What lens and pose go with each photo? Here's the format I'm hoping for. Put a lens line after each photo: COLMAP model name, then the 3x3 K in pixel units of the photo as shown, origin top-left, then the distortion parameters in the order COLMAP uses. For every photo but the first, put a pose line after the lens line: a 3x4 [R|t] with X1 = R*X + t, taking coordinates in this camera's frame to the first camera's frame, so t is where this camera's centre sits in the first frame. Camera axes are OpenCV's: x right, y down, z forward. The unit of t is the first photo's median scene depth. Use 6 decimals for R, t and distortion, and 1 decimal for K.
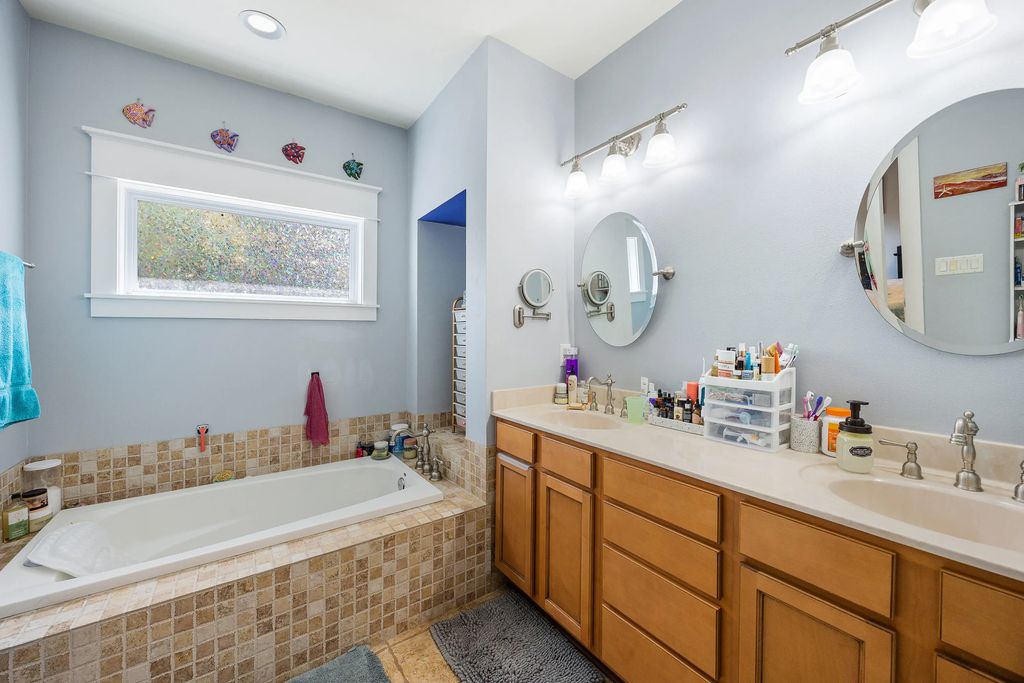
lens RADIAL K [[400.2, 0, 516.9], [0, 400.2, 336.5], [0, 0, 1]] dist [-0.000718, 0.000152]
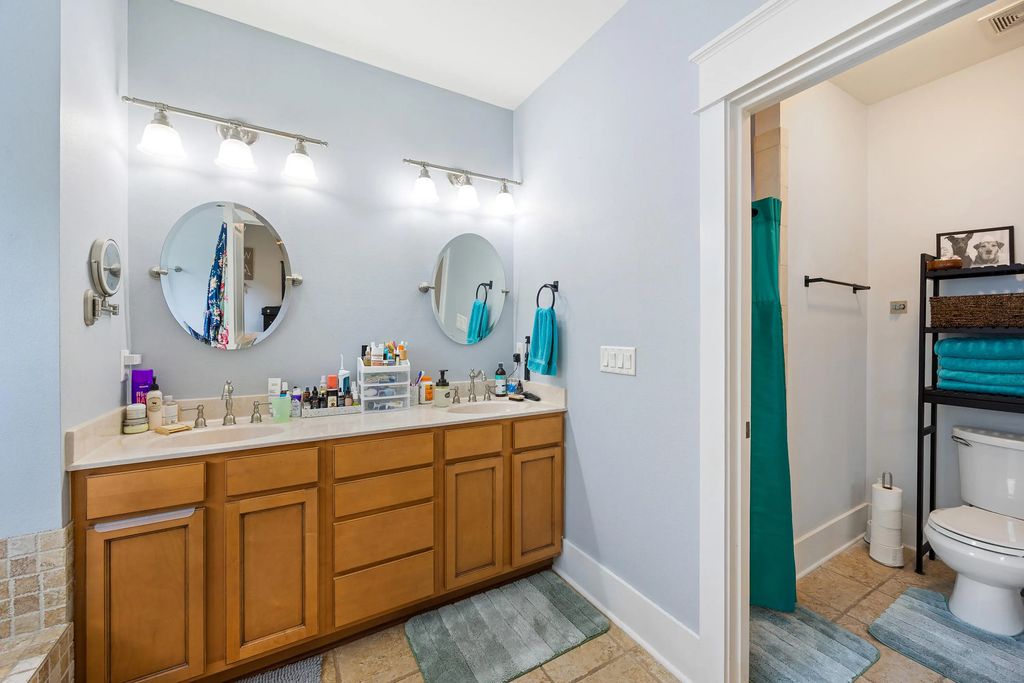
lens RADIAL K [[400.2, 0, 516.9], [0, 400.2, 336.5], [0, 0, 1]] dist [-0.000718, 0.000152]
pose [[0.074489, -0.000676, 0.997222, -0.740116], [0.008999, 0.999960, 0.000005, 0.002143], [-0.997181, 0.008973, 0.074492, 0.351316]]
